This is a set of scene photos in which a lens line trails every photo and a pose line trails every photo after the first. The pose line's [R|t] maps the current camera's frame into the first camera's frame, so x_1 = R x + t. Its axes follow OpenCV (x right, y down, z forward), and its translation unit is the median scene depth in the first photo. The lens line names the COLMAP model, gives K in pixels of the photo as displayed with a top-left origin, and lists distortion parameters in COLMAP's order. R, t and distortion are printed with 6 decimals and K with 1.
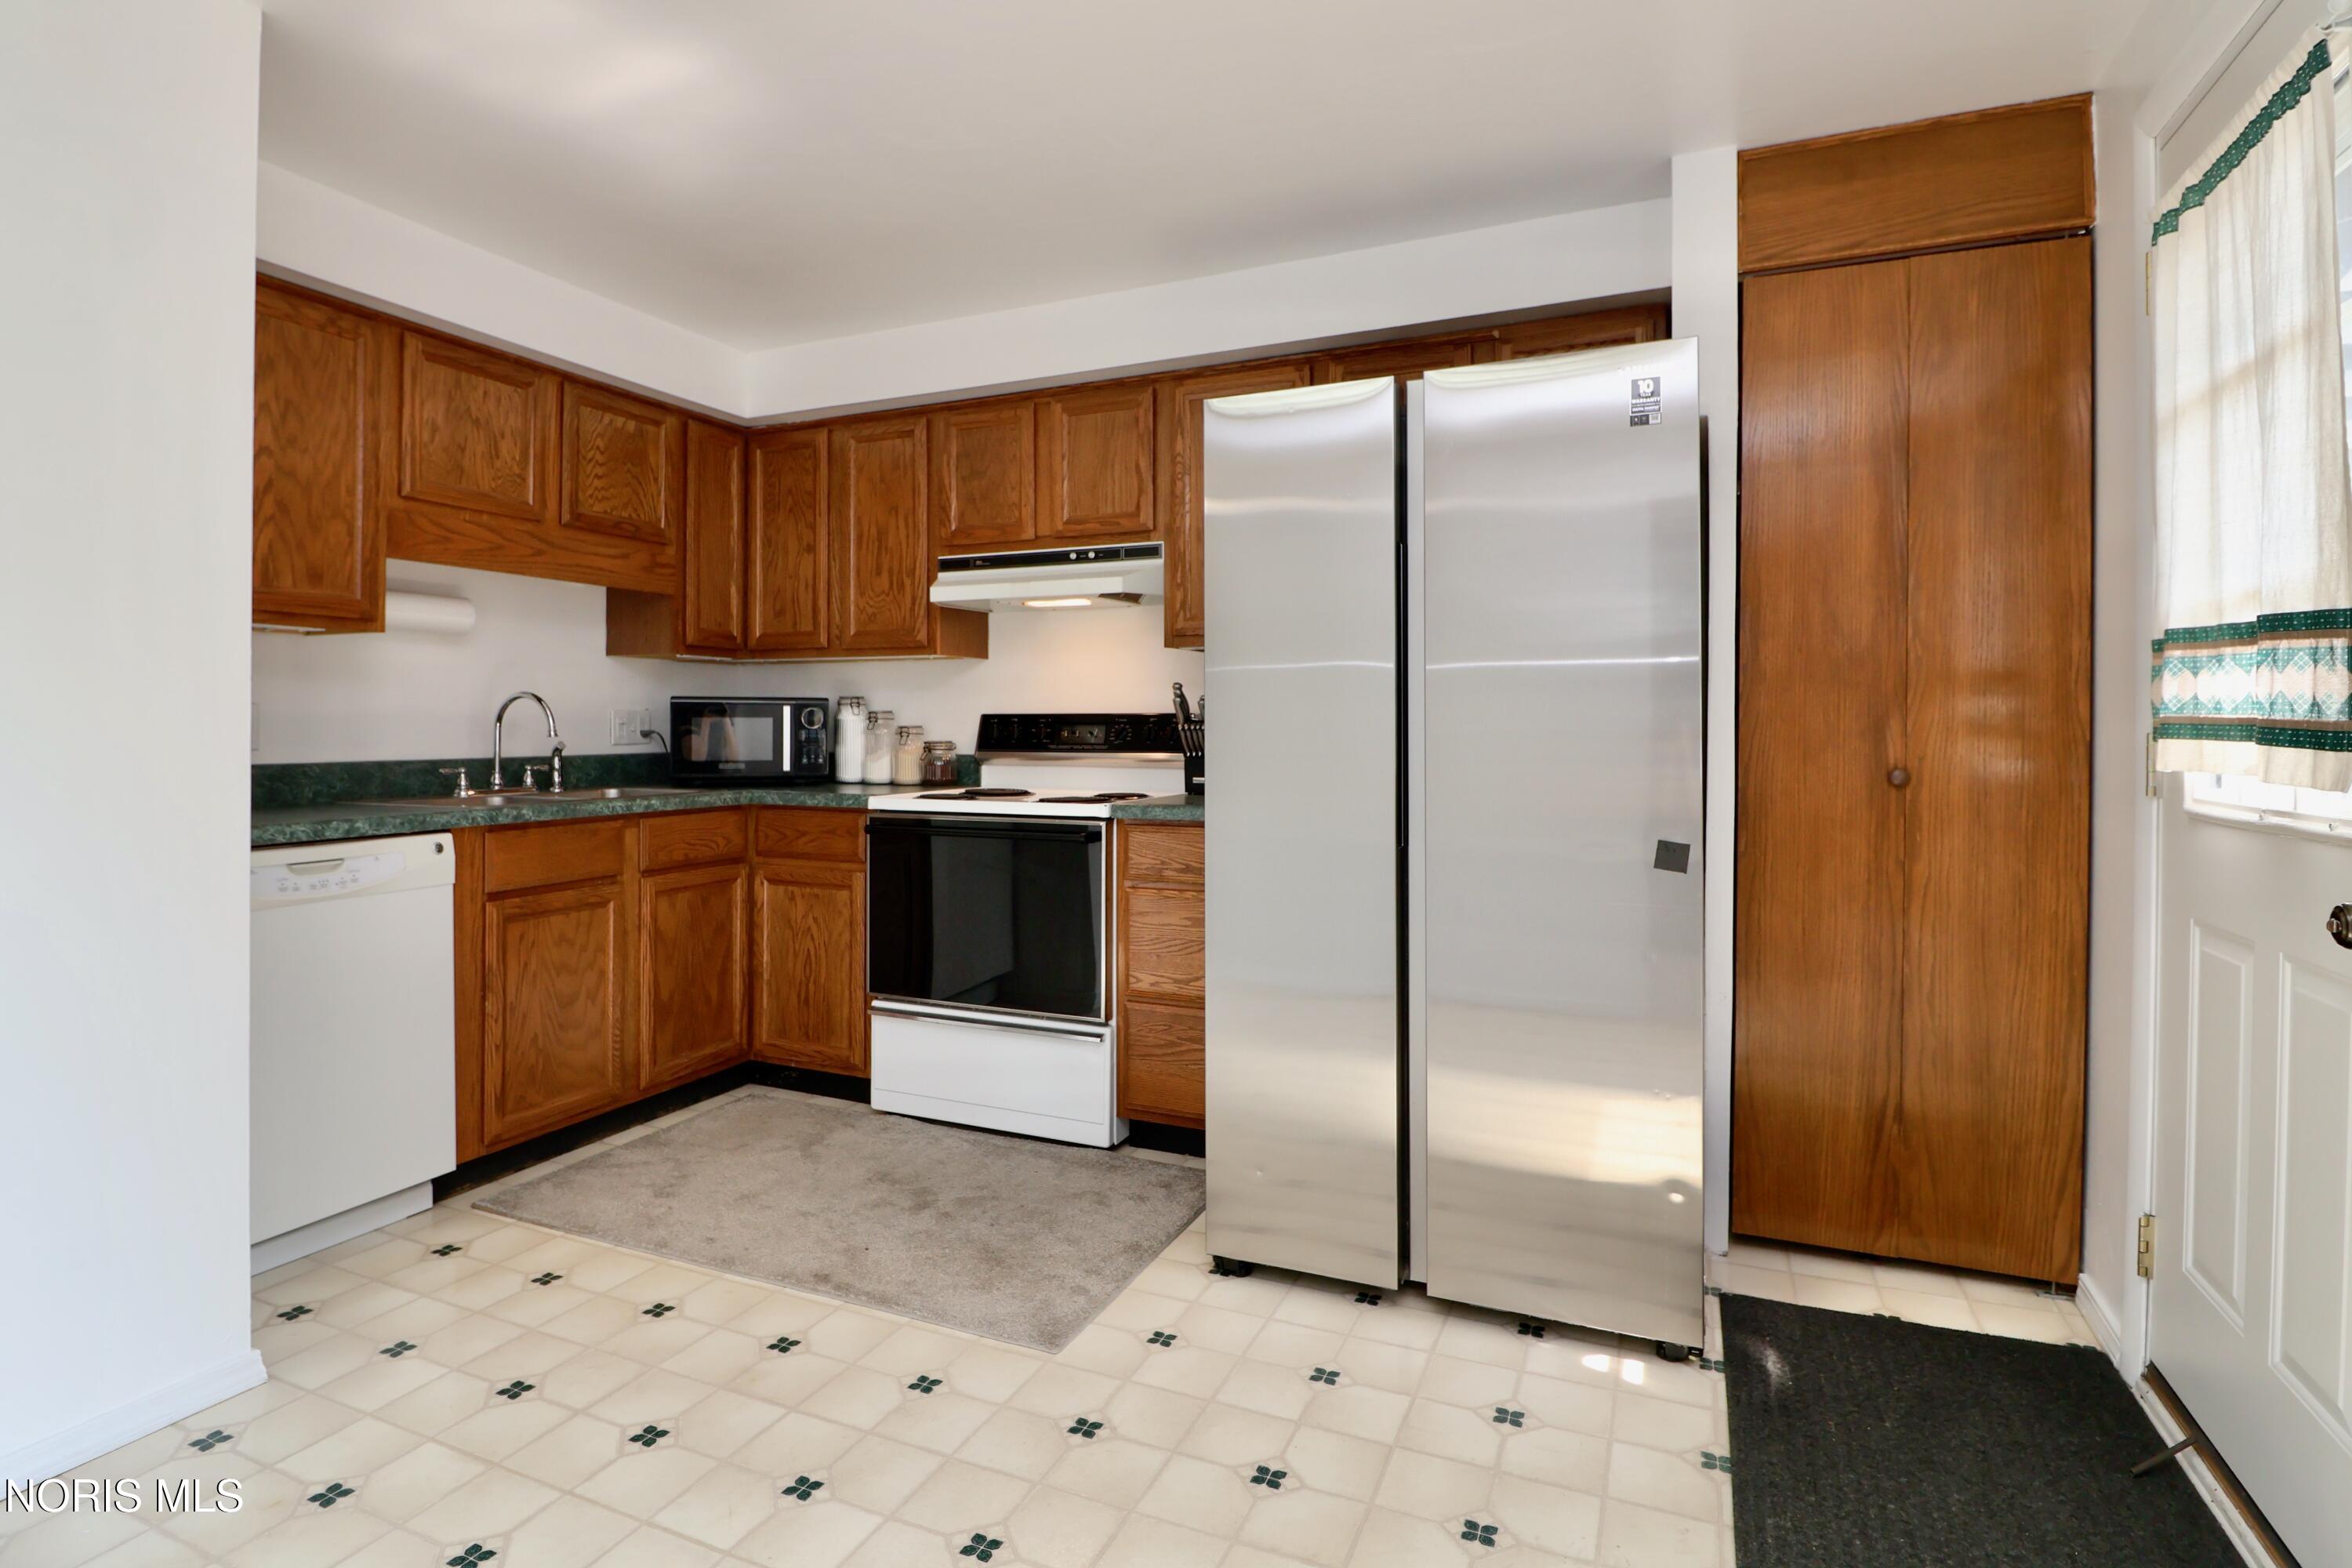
lens RADIAL K [[1166.0, 0, 1134.8], [0, 1166.0, 736.6], [0, 0, 1]] dist [-0.004903, -0.010478]
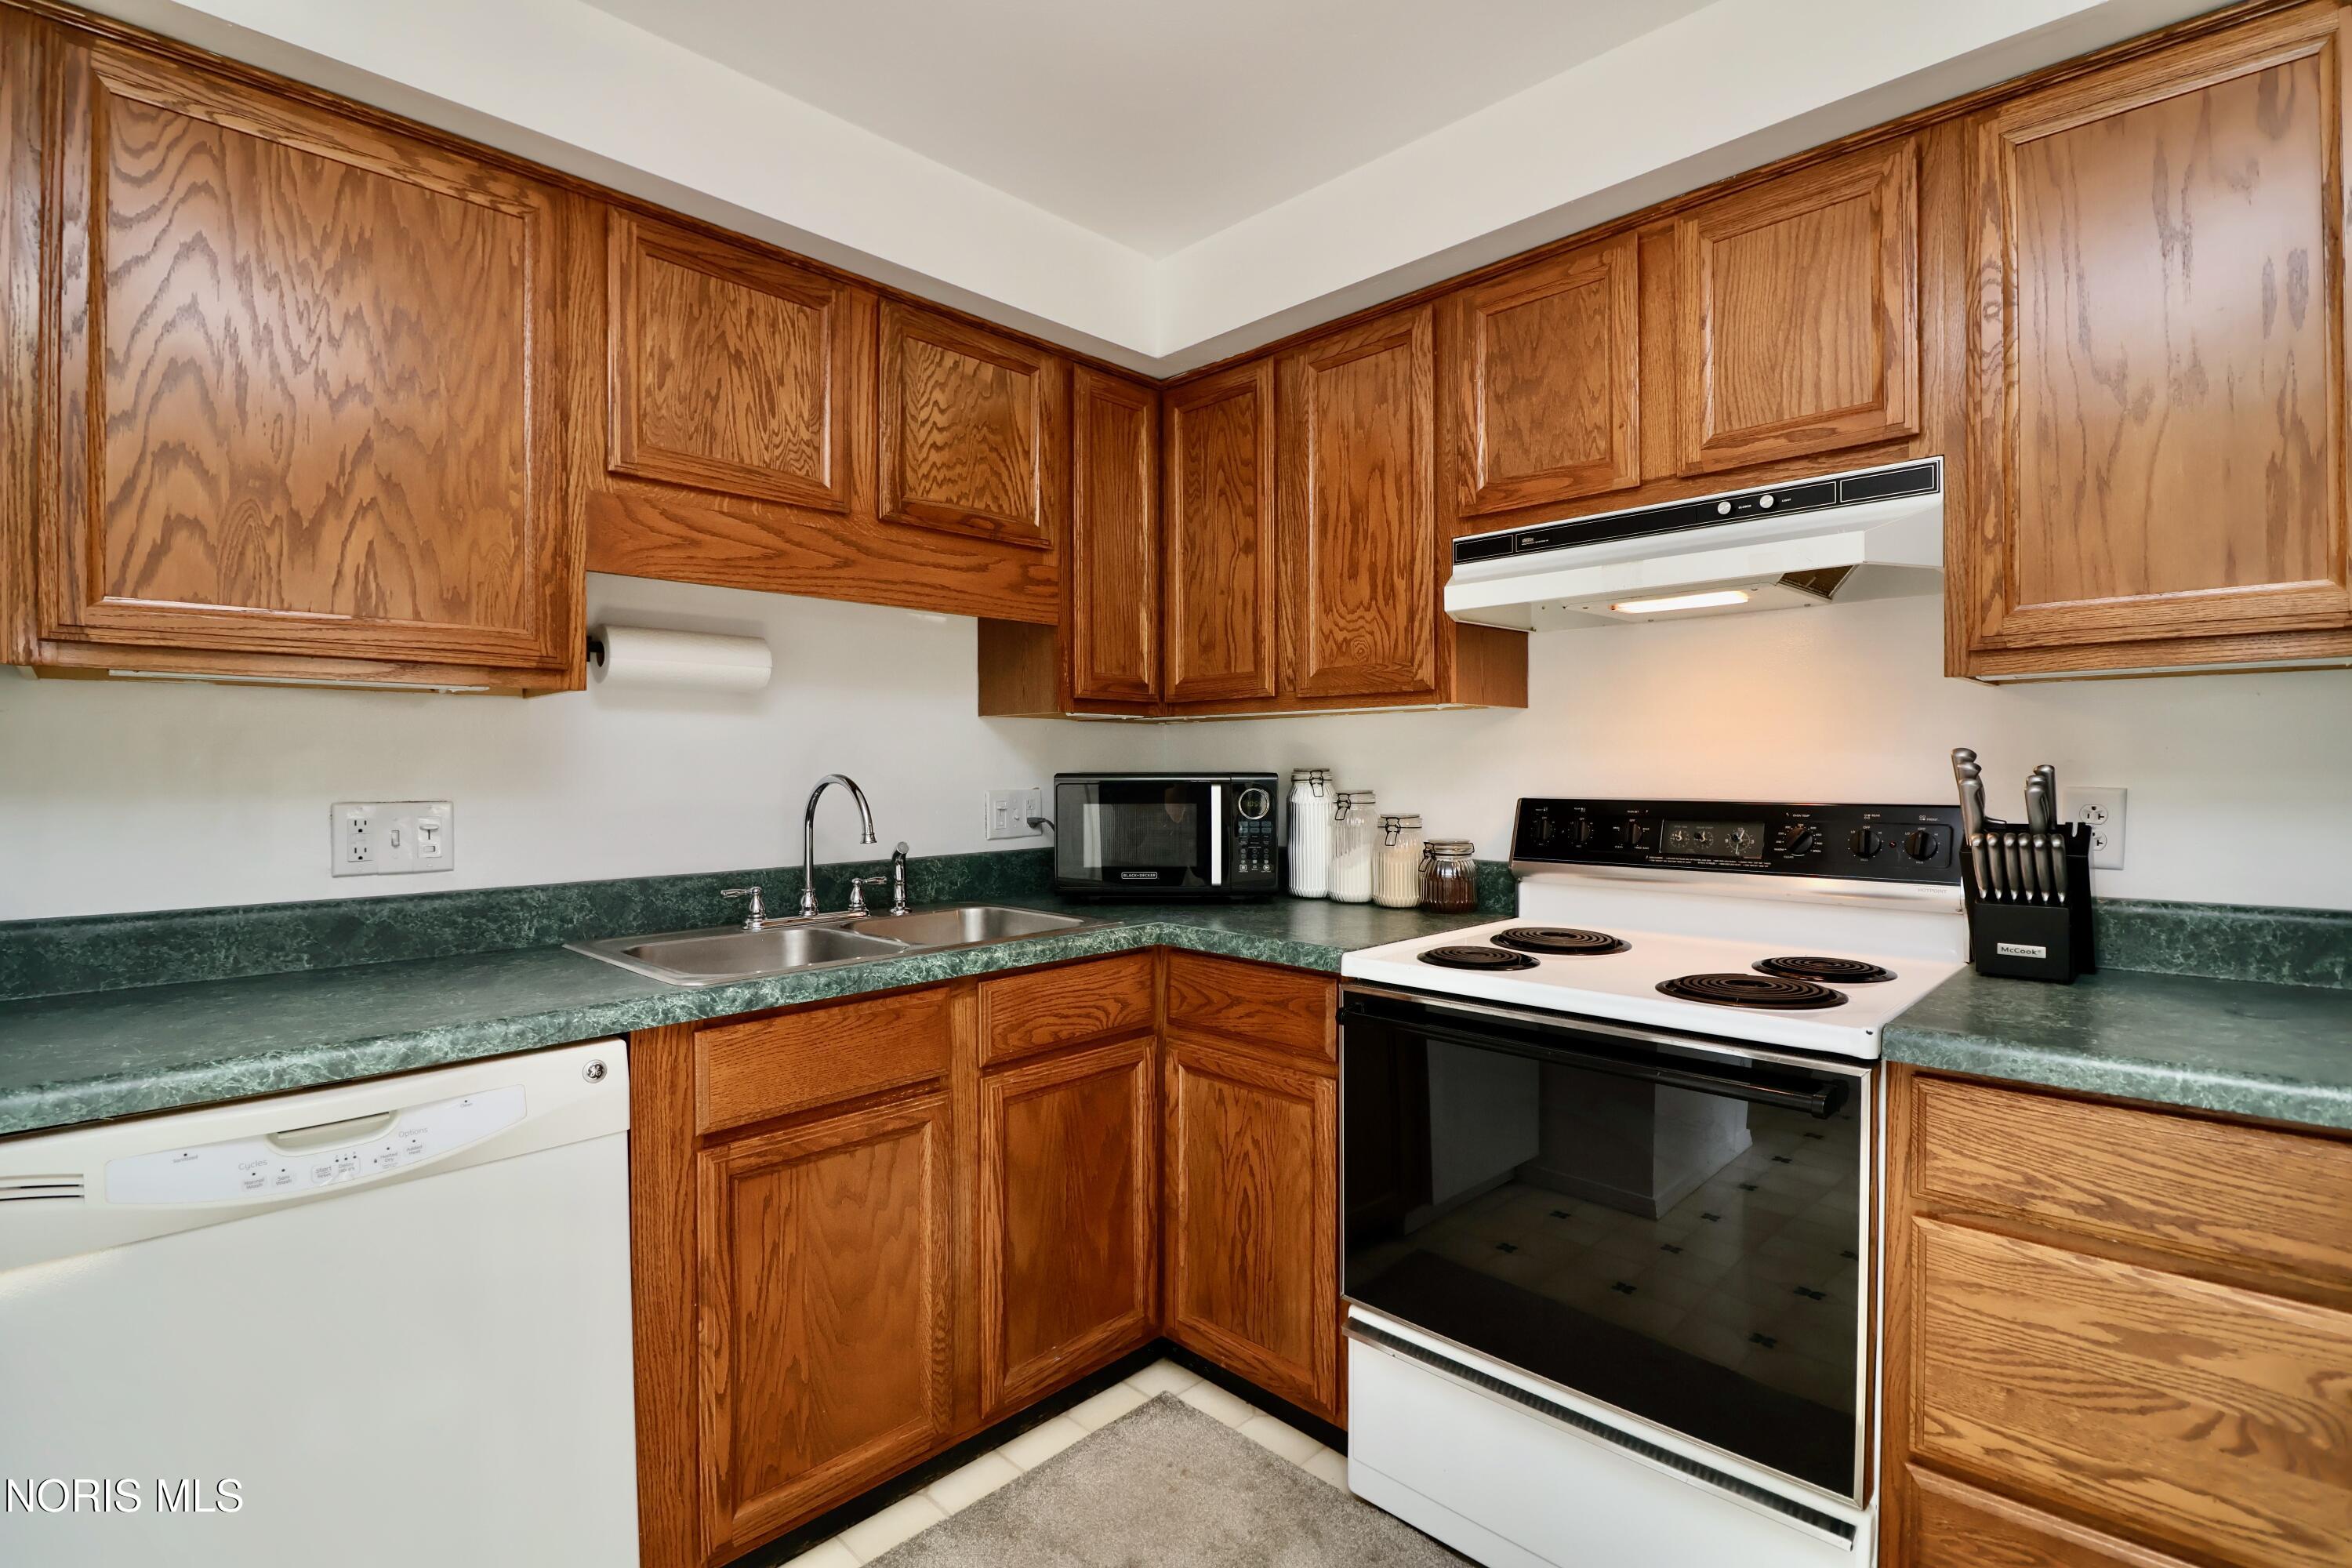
lens RADIAL K [[1100.0, 0, 1225.2], [0, 1100.0, 785.5], [0, 0, 1]] dist [-0.028222, -0.000598]
pose [[0.951023, -0.003038, -0.309104, -0.111977], [0.004308, 0.999985, 0.003427, -0.032163], [0.309089, -0.004591, 0.951022, 0.452339]]
